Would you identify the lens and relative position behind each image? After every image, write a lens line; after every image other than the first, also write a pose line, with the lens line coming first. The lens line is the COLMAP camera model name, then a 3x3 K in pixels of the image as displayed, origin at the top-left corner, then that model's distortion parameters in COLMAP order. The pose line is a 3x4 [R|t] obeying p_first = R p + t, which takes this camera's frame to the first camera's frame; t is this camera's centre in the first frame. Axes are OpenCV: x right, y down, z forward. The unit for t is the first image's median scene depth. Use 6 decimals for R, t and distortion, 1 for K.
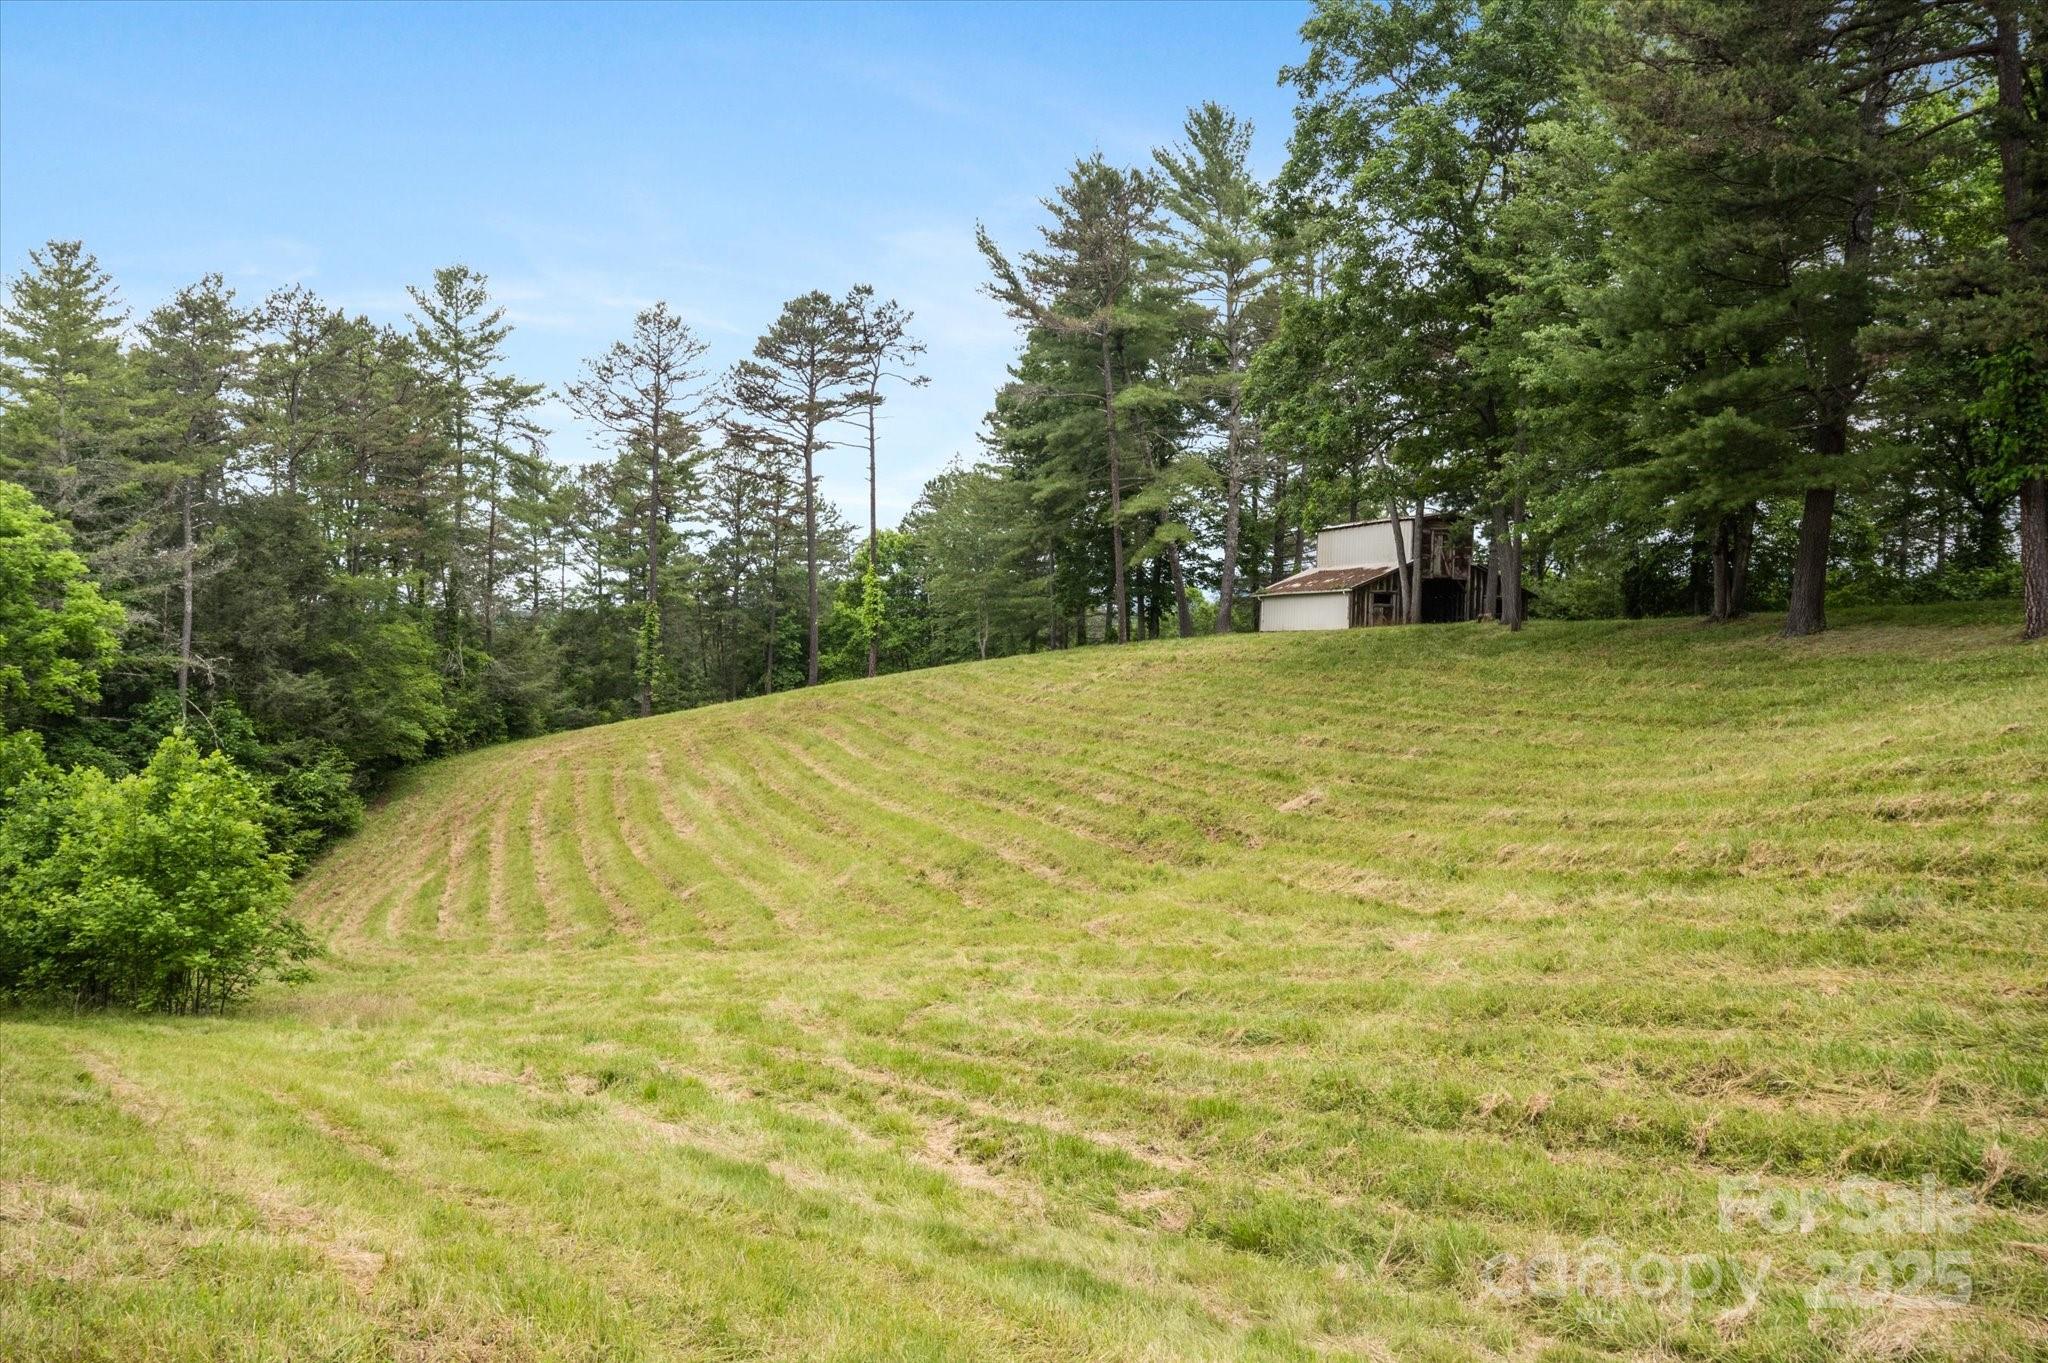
lens RADIAL K [[1710.6, 0, 1010.6], [0, 1710.6, 688.2], [0, 0, 1]] dist [0.018008, 0.003593]
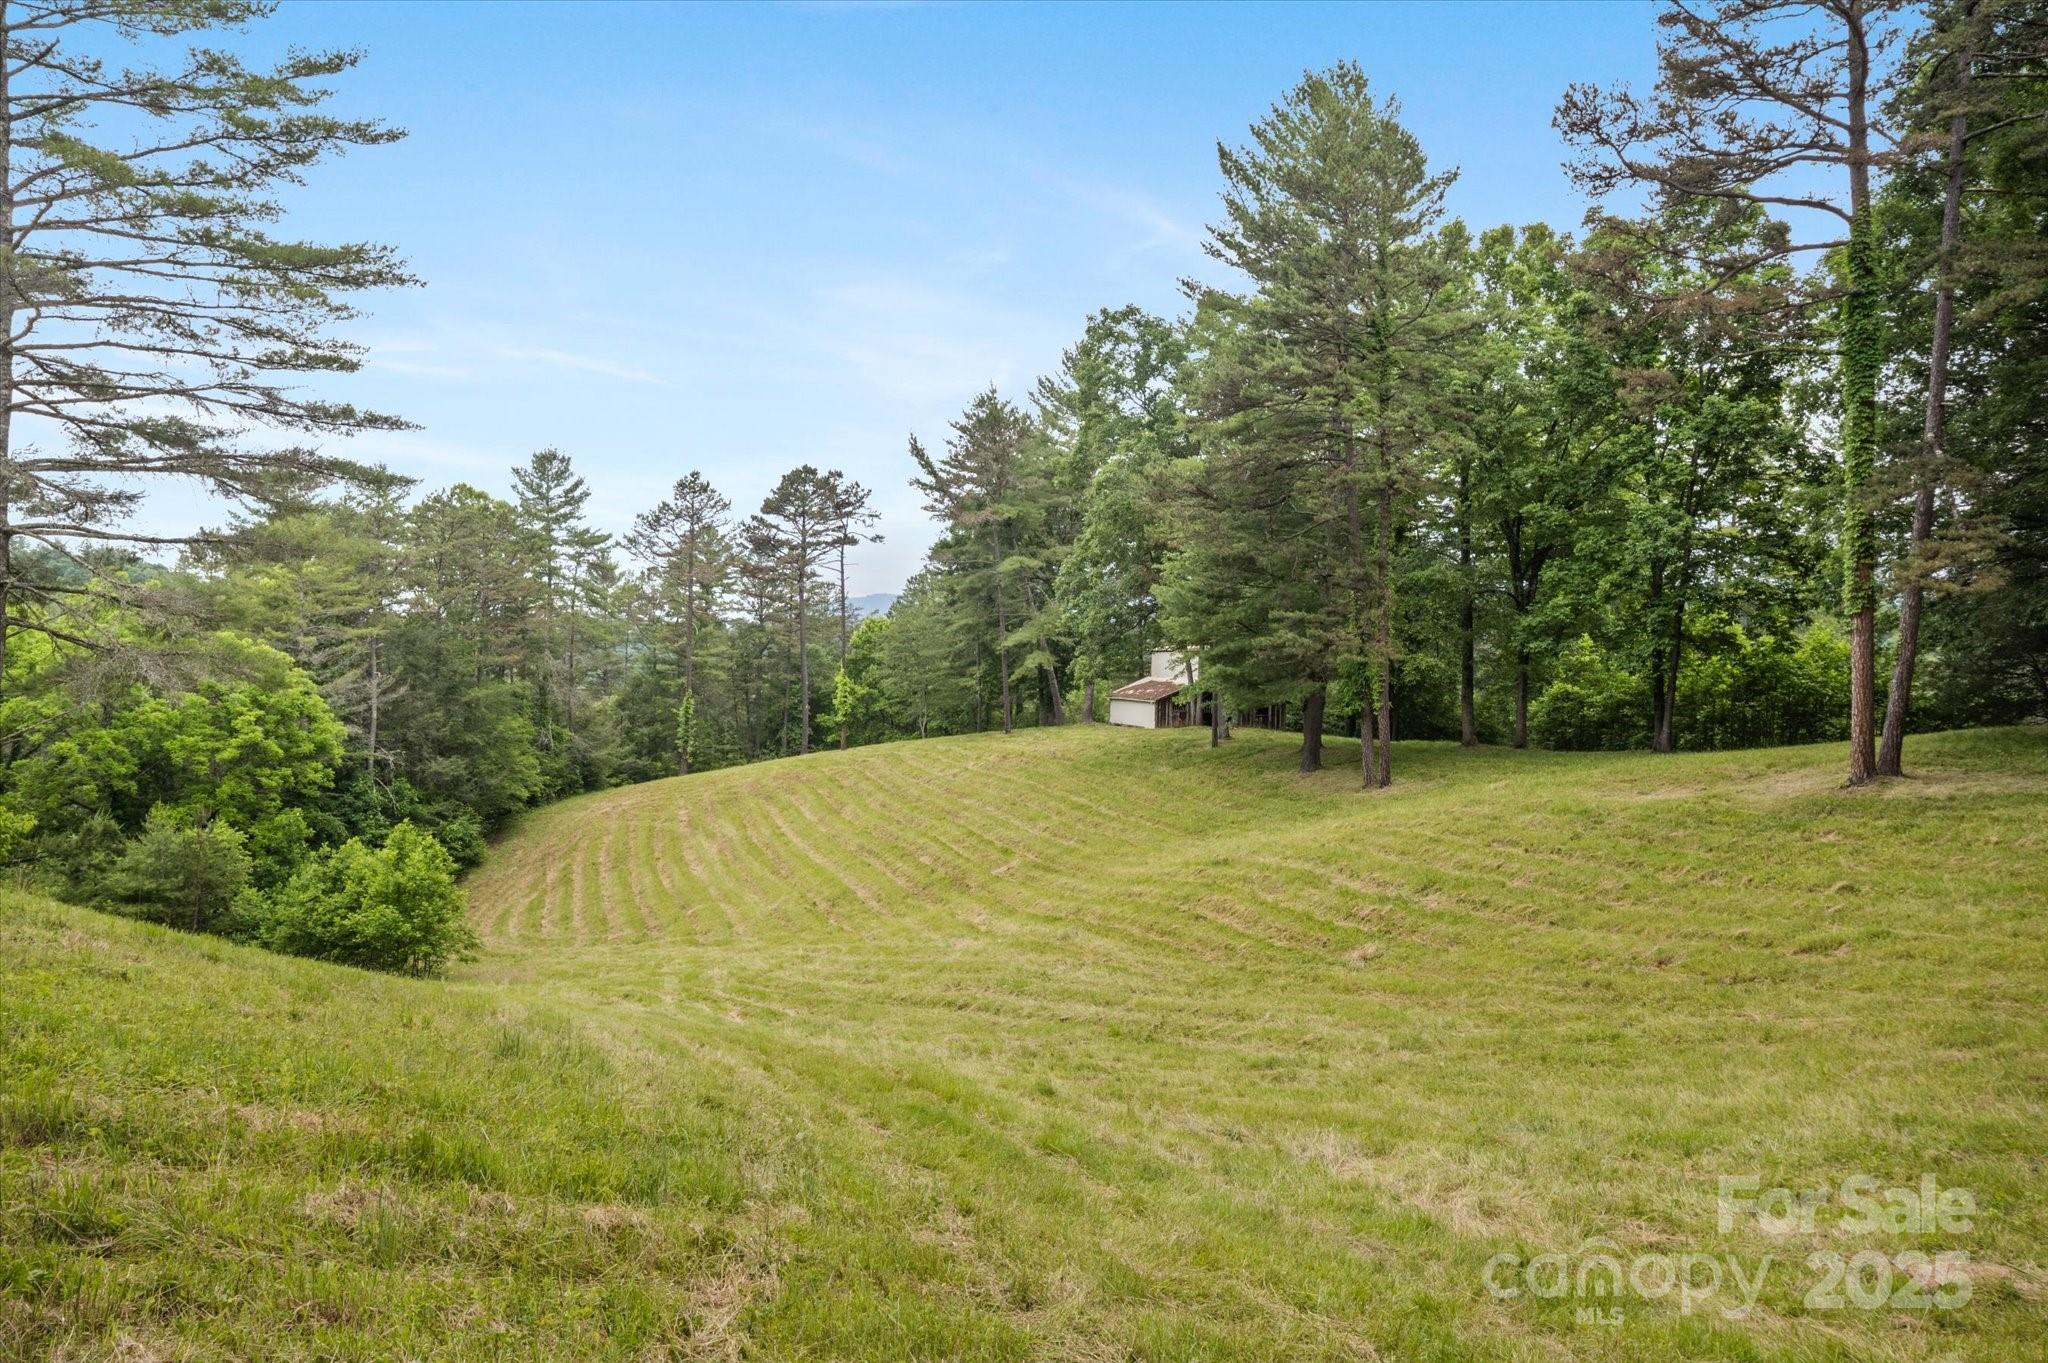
lens RADIAL K [[1710.6, 0, 1010.6], [0, 1710.6, 688.2], [0, 0, 1]] dist [0.018008, 0.003593]
pose [[0.999183, 0.000654, -0.040407, 0.161607], [-0.000568, 0.999998, 0.002145, -0.086529], [0.040408, -0.002120, 0.999181, -0.557856]]
